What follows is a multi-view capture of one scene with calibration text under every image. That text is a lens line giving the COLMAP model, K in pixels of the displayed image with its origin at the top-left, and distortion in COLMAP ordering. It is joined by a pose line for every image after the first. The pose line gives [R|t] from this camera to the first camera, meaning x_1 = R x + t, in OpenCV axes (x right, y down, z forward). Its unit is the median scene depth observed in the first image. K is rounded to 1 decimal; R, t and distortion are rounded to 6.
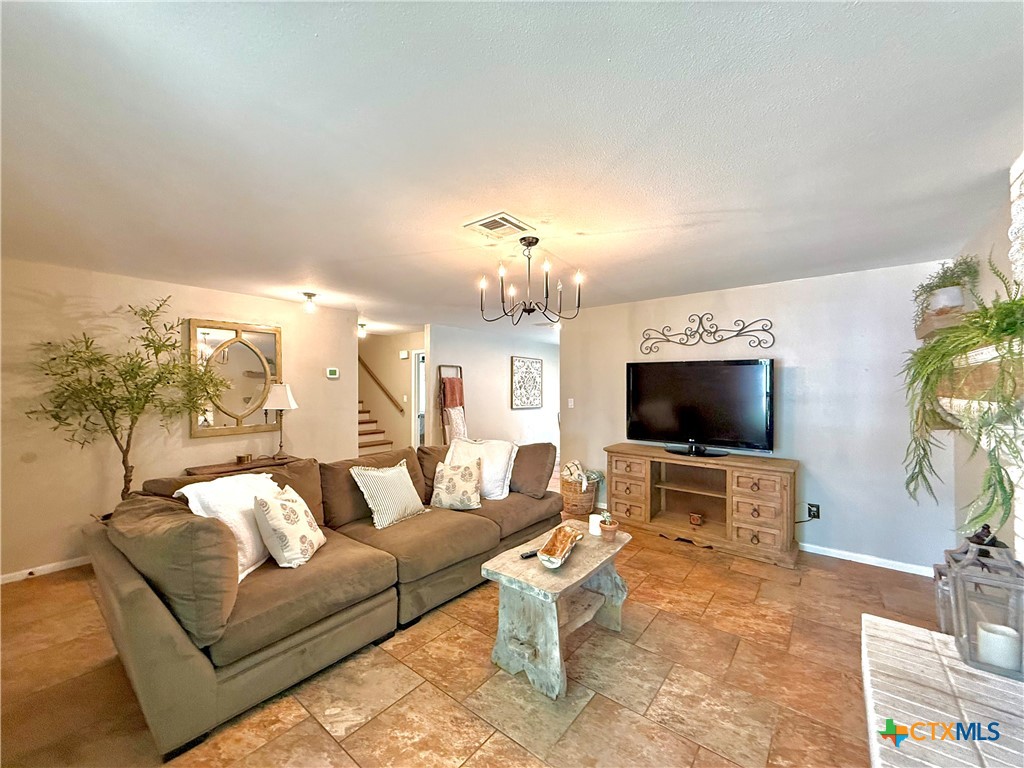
lens RADIAL K [[408.3, 0, 512.5], [0, 408.3, 384.6], [0, 0, 1]] dist [0.001048, -0.000469]
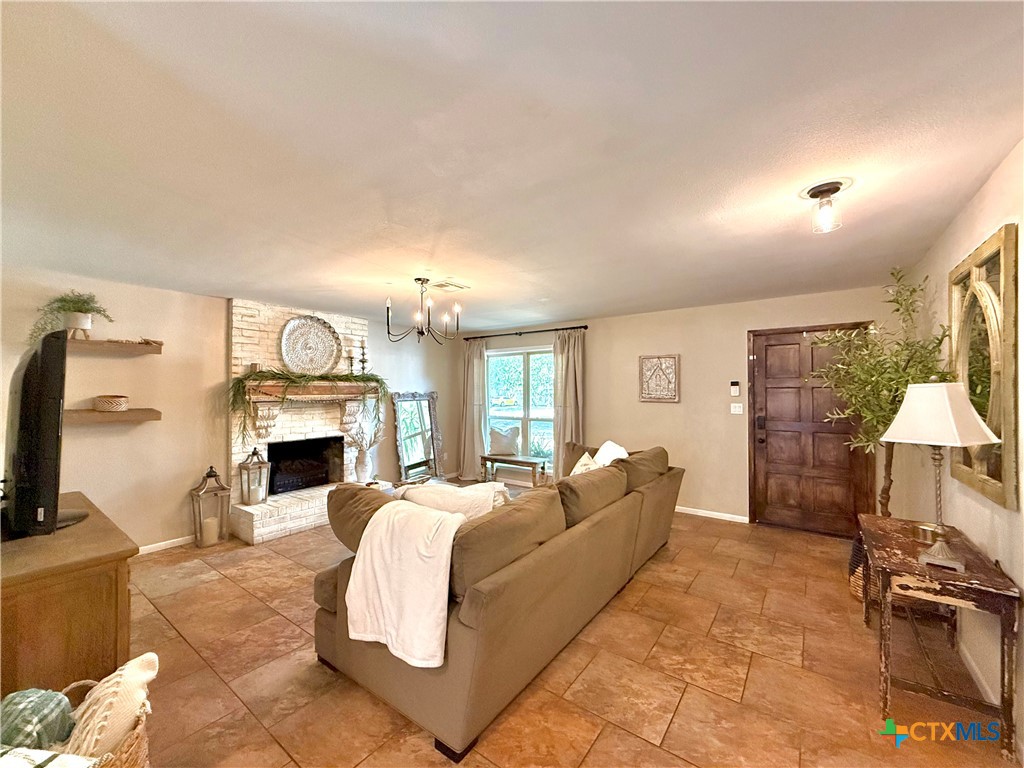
lens RADIAL K [[408.3, 0, 513.8], [0, 408.3, 386.9], [0, 0, 1]] dist [0.001048, -0.000469]
pose [[-0.999198, 0.003428, -0.039898, -0.130496], [0.004105, 0.999849, -0.016897, 0.010221], [0.039834, -0.017047, -0.999061, 1.511760]]
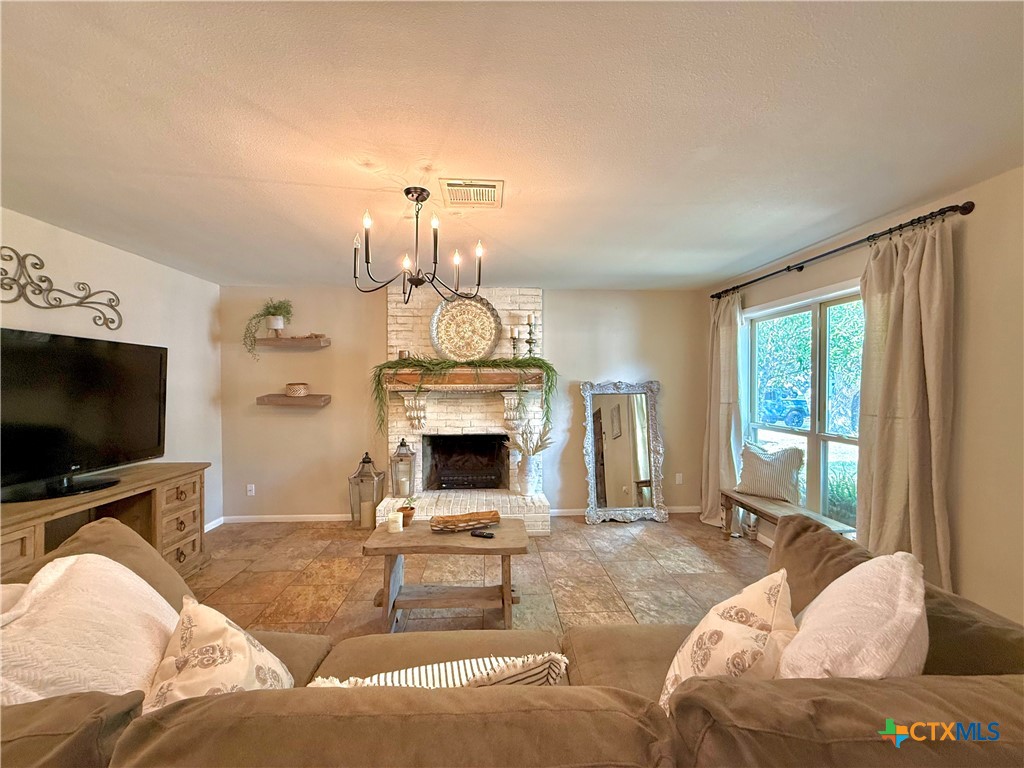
lens RADIAL K [[408.3, 0, 512.0], [0, 408.3, 387.0], [0, 0, 1]] dist [0.001048, -0.000469]
pose [[-0.669510, -0.008604, 0.742753, -0.436539], [-0.004194, 0.999961, 0.007803, 0.009464], [-0.742791, 0.002110, -0.669520, 0.906774]]
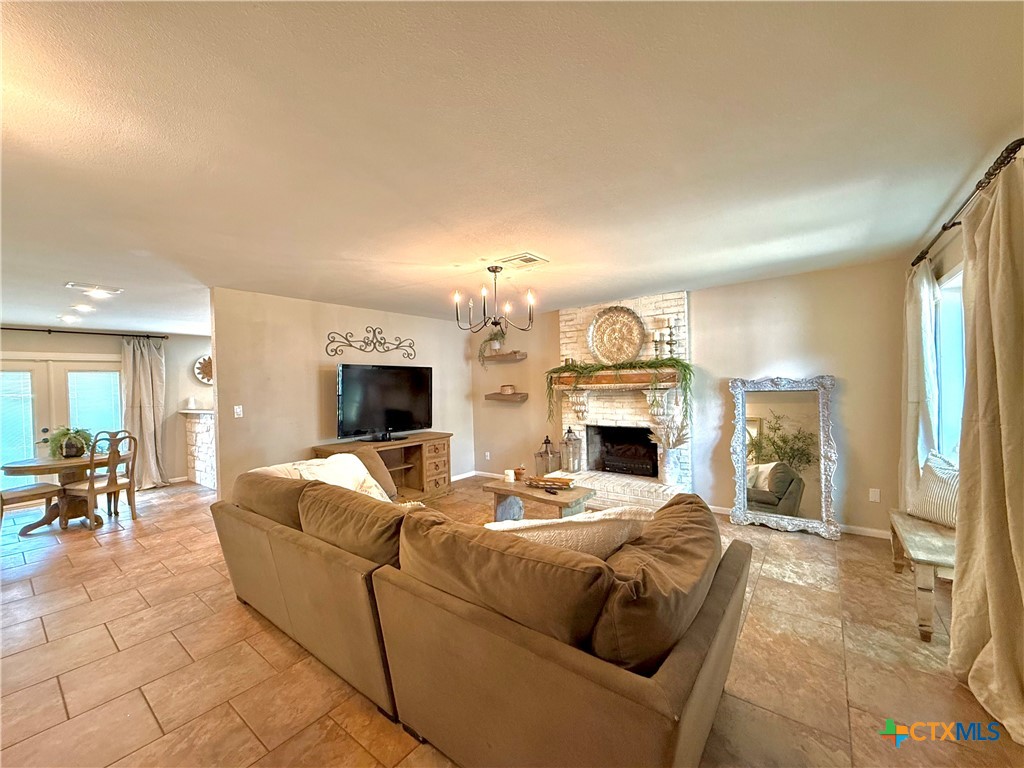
lens RADIAL K [[408.3, 0, 509.6], [0, 408.3, 386.9], [0, 0, 1]] dist [0.001048, -0.000469]
pose [[-0.016530, -0.007964, 0.999832, -0.803090], [0.019197, 0.999781, 0.008281, 0.004432], [-0.999679, 0.019330, -0.016374, 0.639993]]
